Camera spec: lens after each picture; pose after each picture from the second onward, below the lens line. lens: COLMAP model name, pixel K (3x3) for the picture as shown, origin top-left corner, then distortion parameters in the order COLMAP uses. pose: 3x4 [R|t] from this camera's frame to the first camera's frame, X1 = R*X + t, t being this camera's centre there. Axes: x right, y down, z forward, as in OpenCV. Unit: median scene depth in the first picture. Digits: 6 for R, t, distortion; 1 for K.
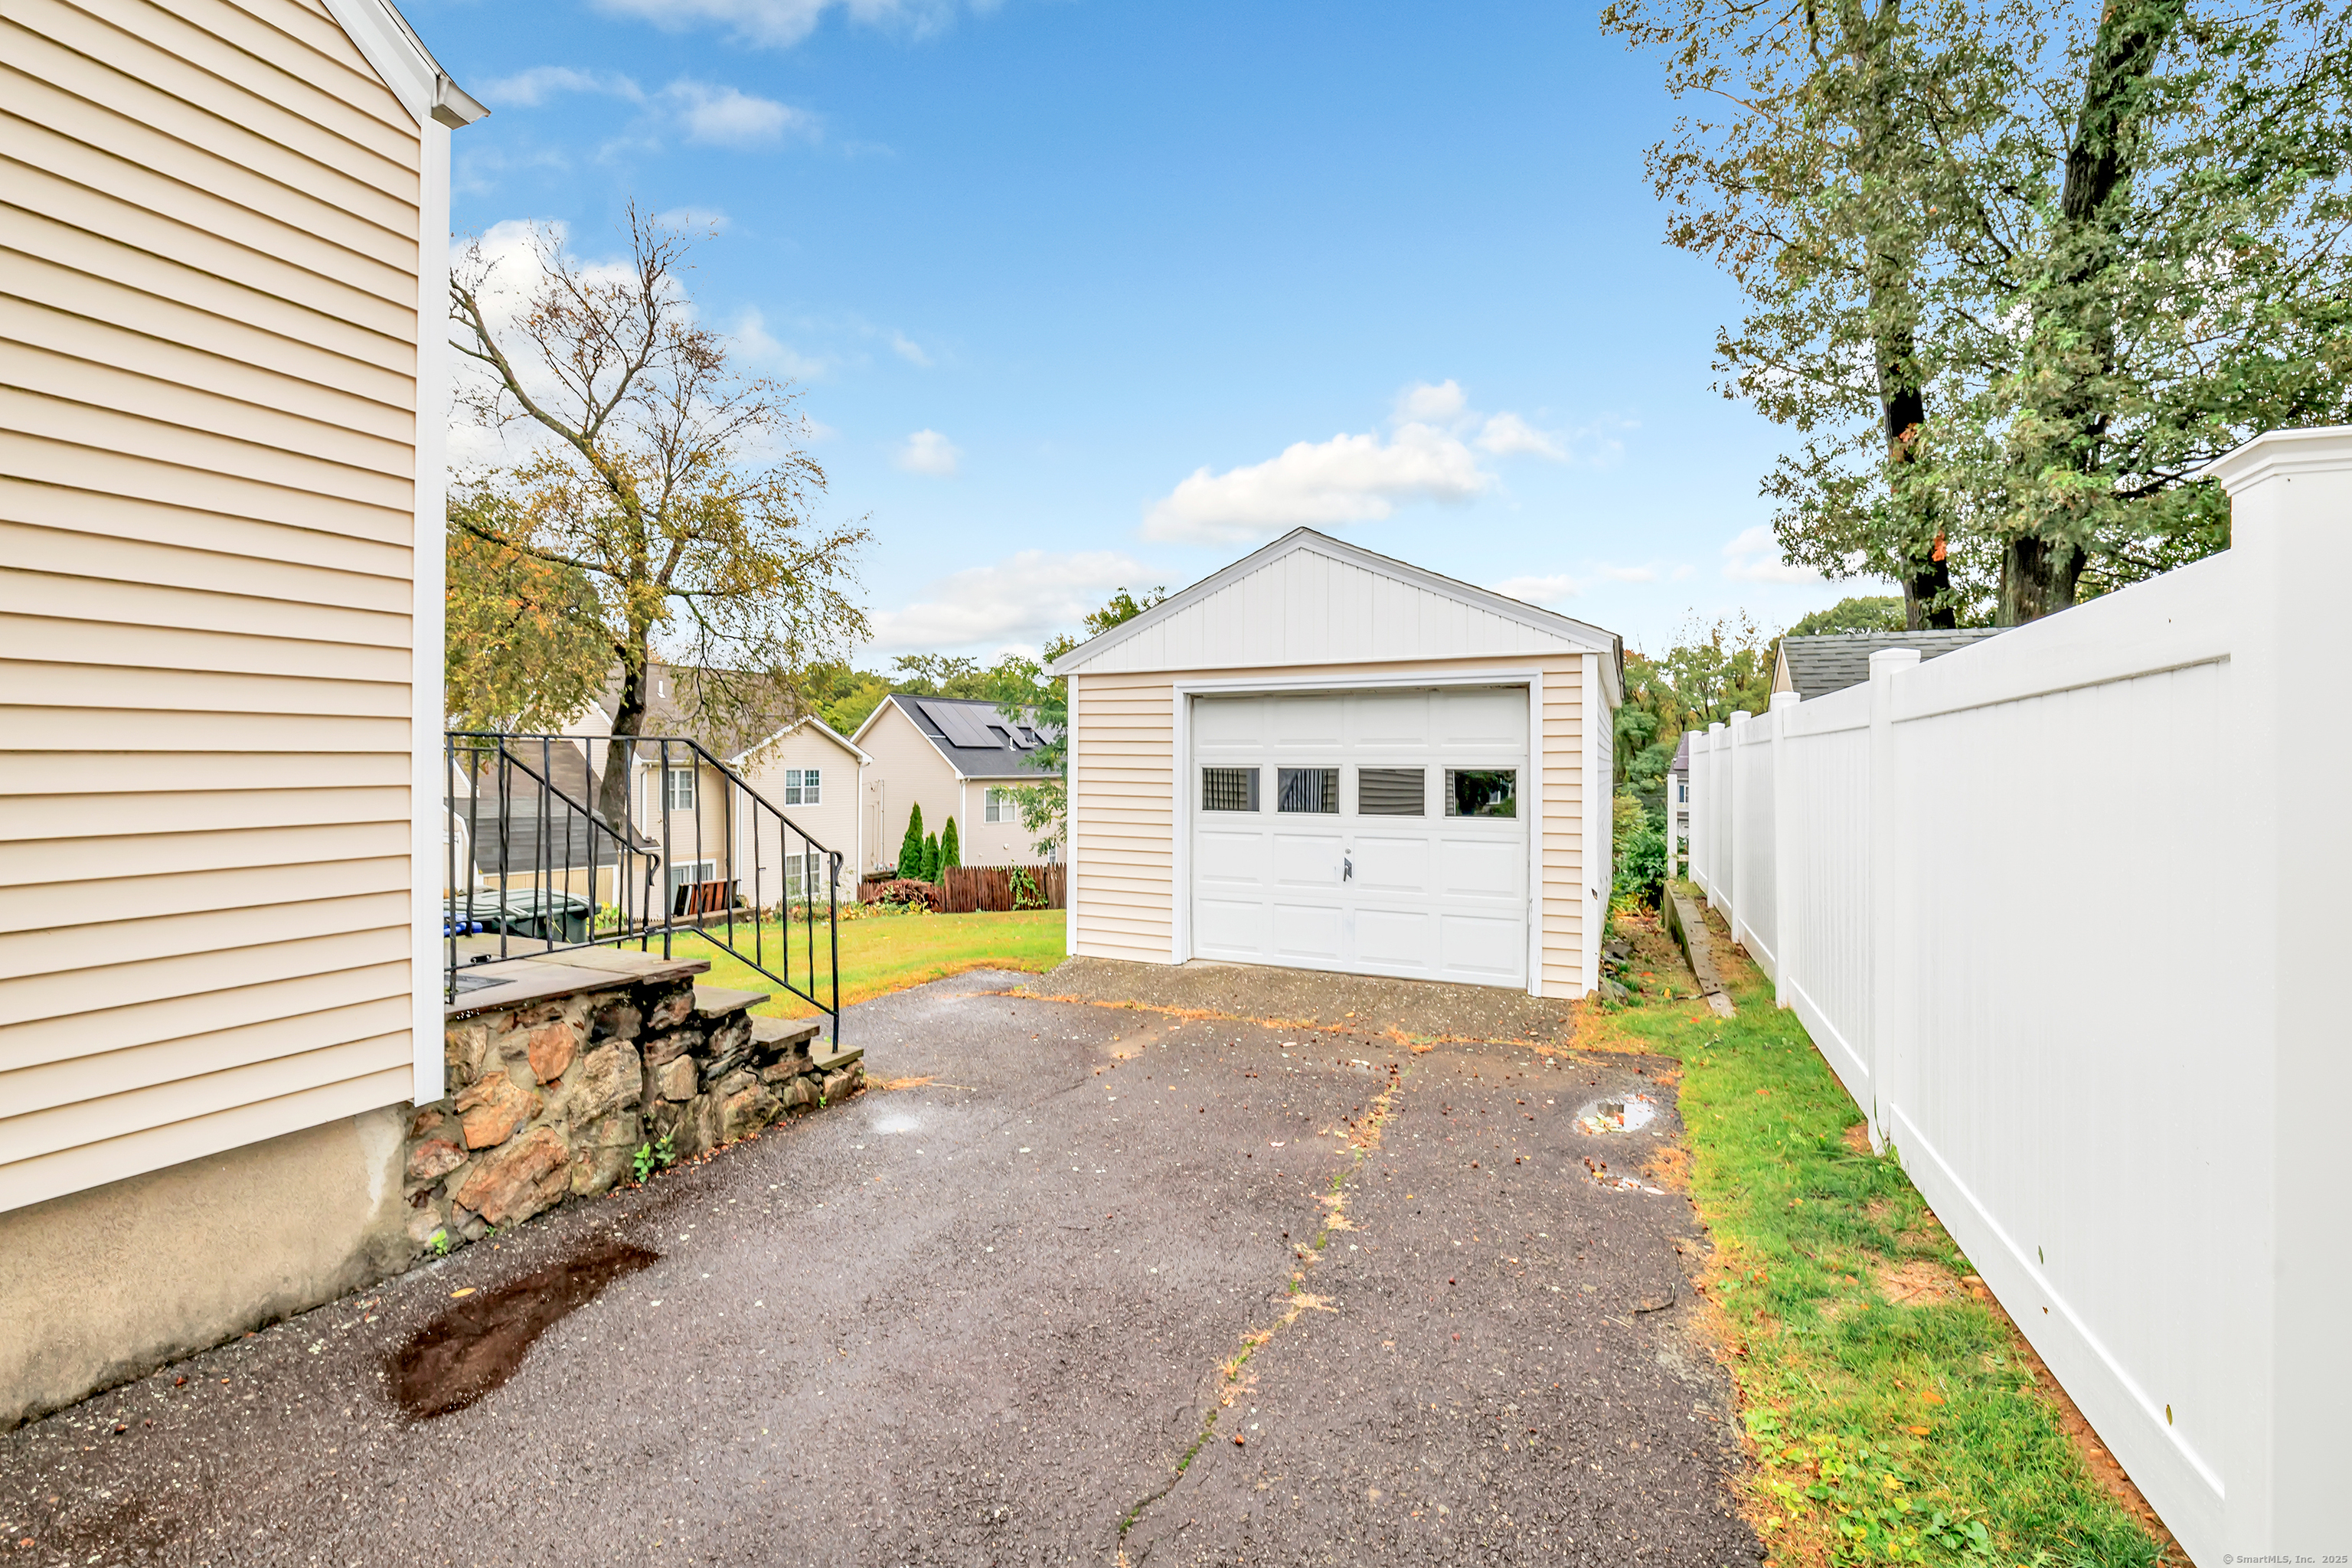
lens RADIAL K [[989.1, 0, 1176.0], [0, 989.1, 784.0], [0, 0, 1]] dist [0.001540, 0.000141]
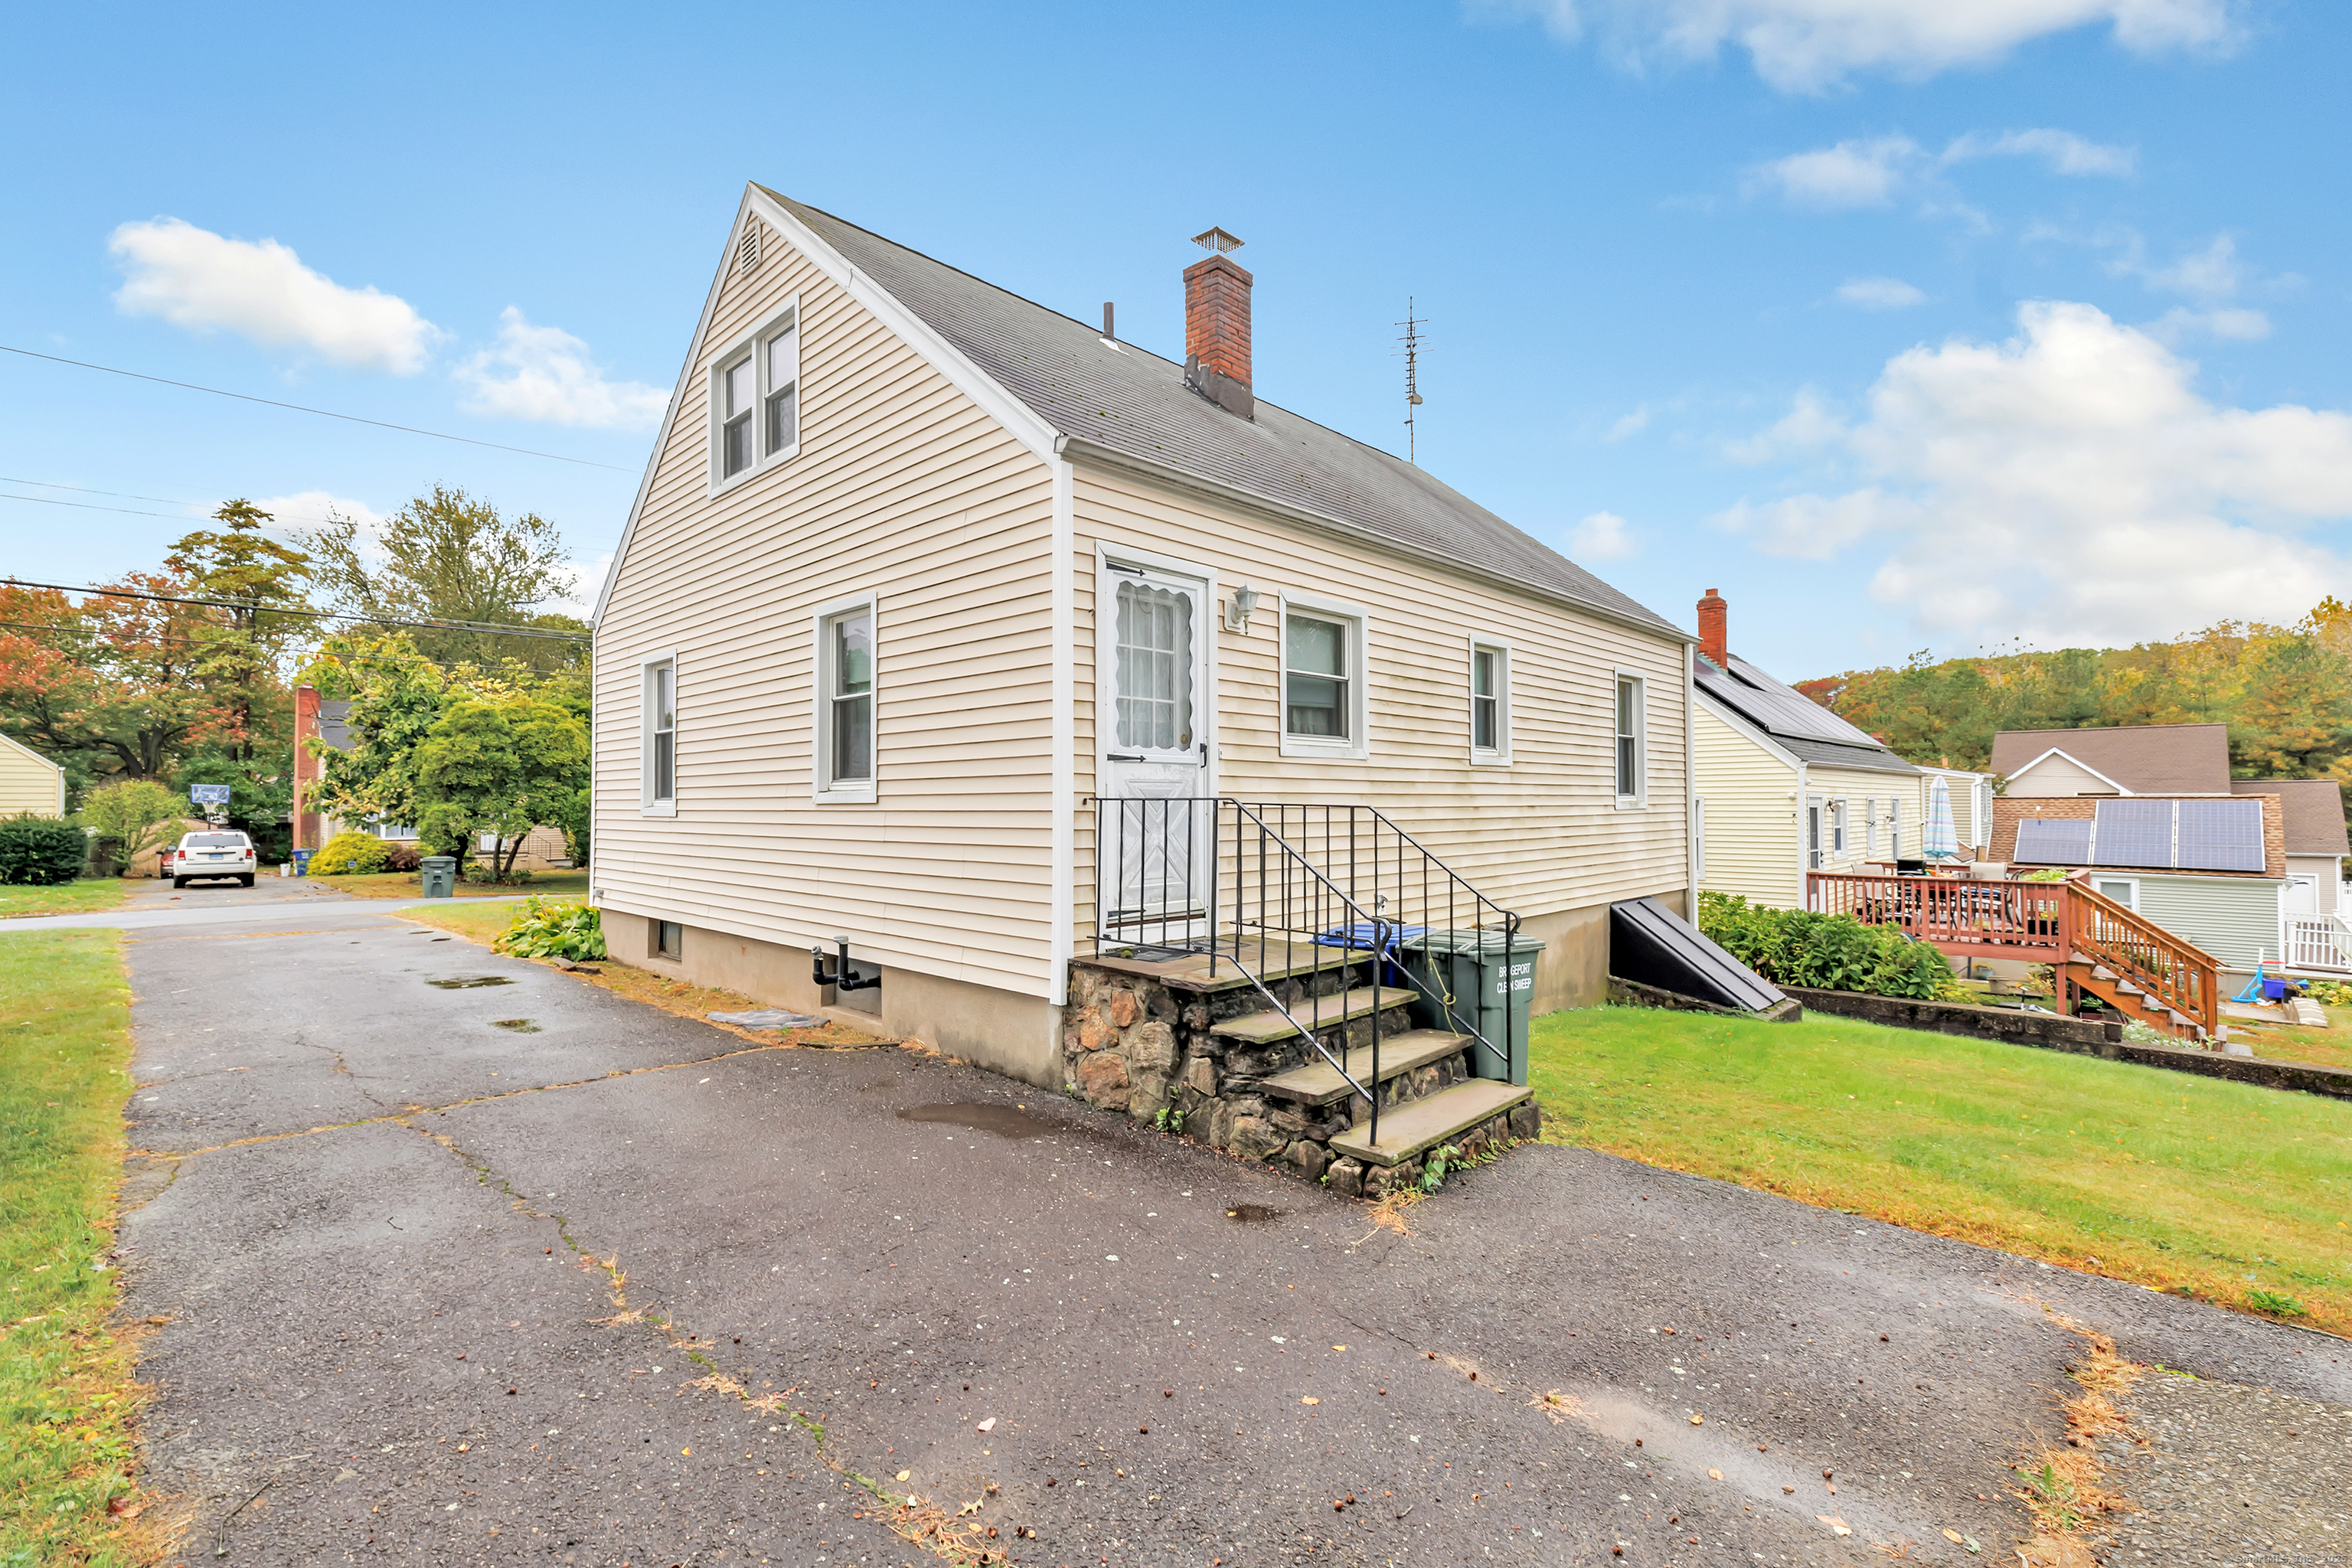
lens RADIAL K [[1023.1, 0, 1176.0], [0, 1023.1, 784.0], [0, 0, 1]] dist [0.000126, -0.000046]
pose [[-0.329513, -0.020163, -0.943936, 0.915301], [-0.020436, 0.999690, -0.014220, -0.058763], [0.943930, 0.014604, -0.329823, 1.748752]]
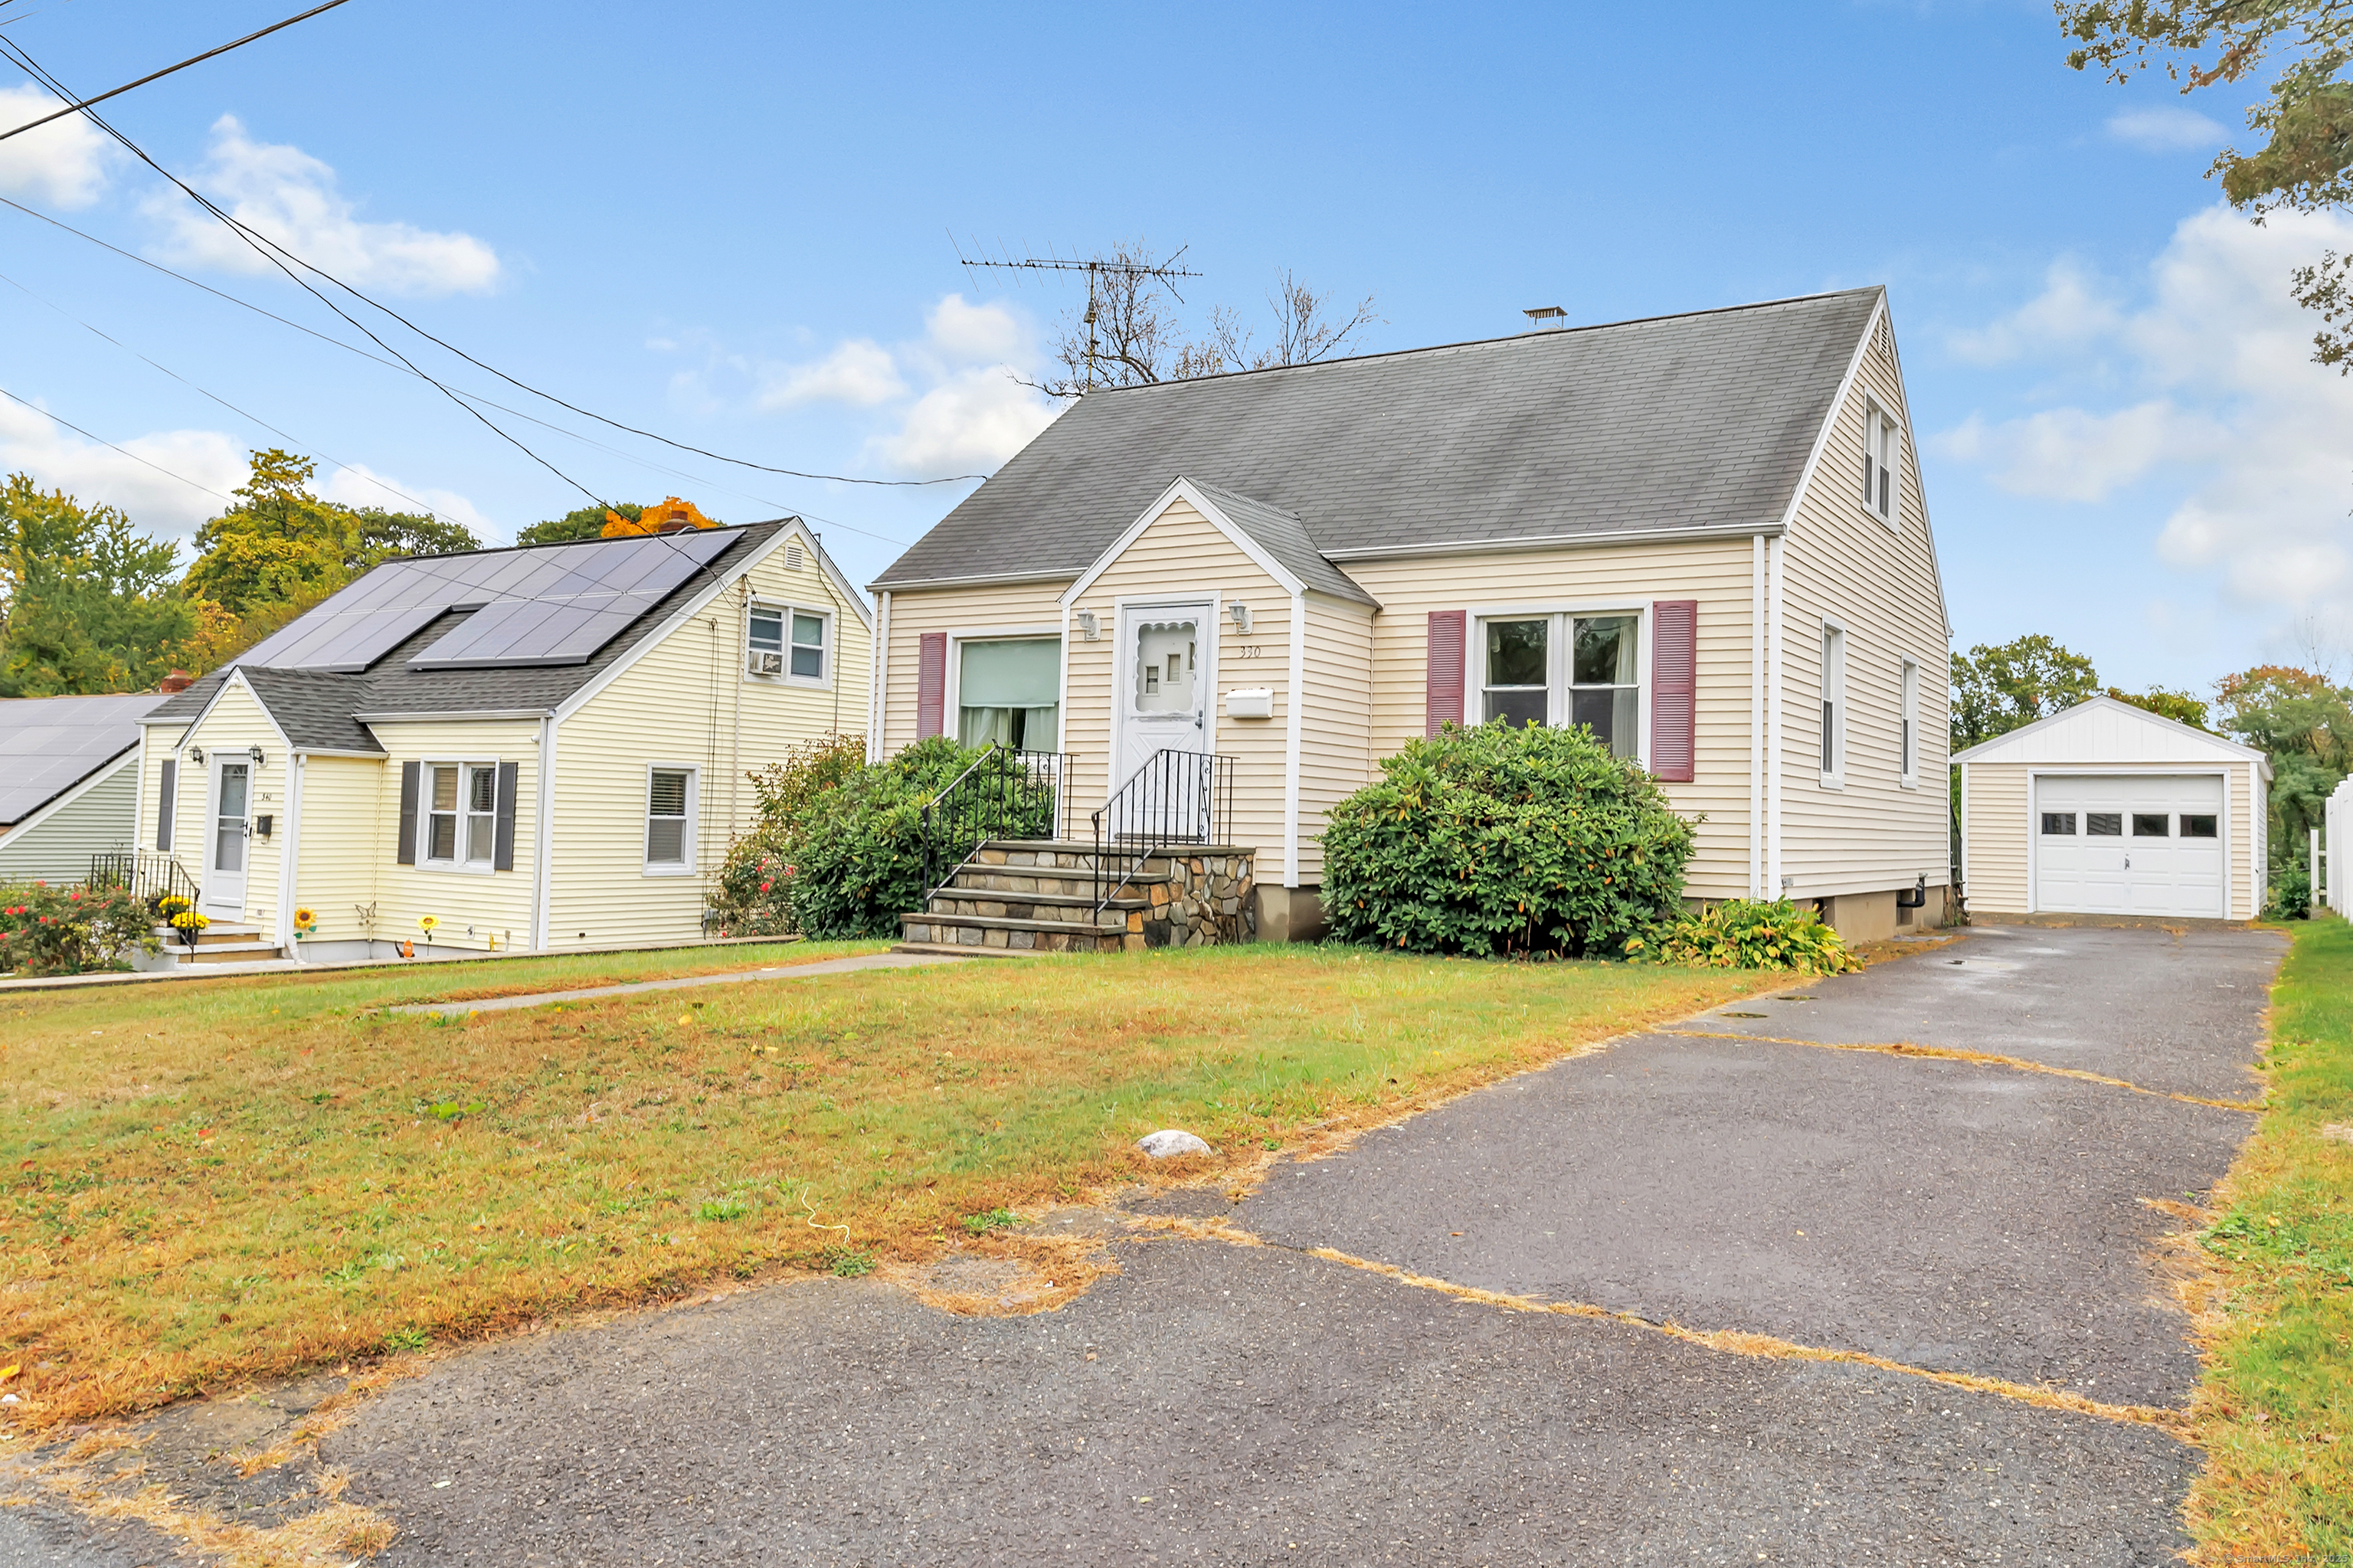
lens RADIAL K [[1817.9, 0, 1176.5], [0, 1817.9, 784.0], [0, 0, 1]] dist [-0.009027, -0.009162]
pose [[0.991211, 0.015979, -0.131321, -1.188394], [-0.022616, 0.998532, -0.049209, 0.140693], [0.130342, 0.051747, 0.990118, -2.744169]]
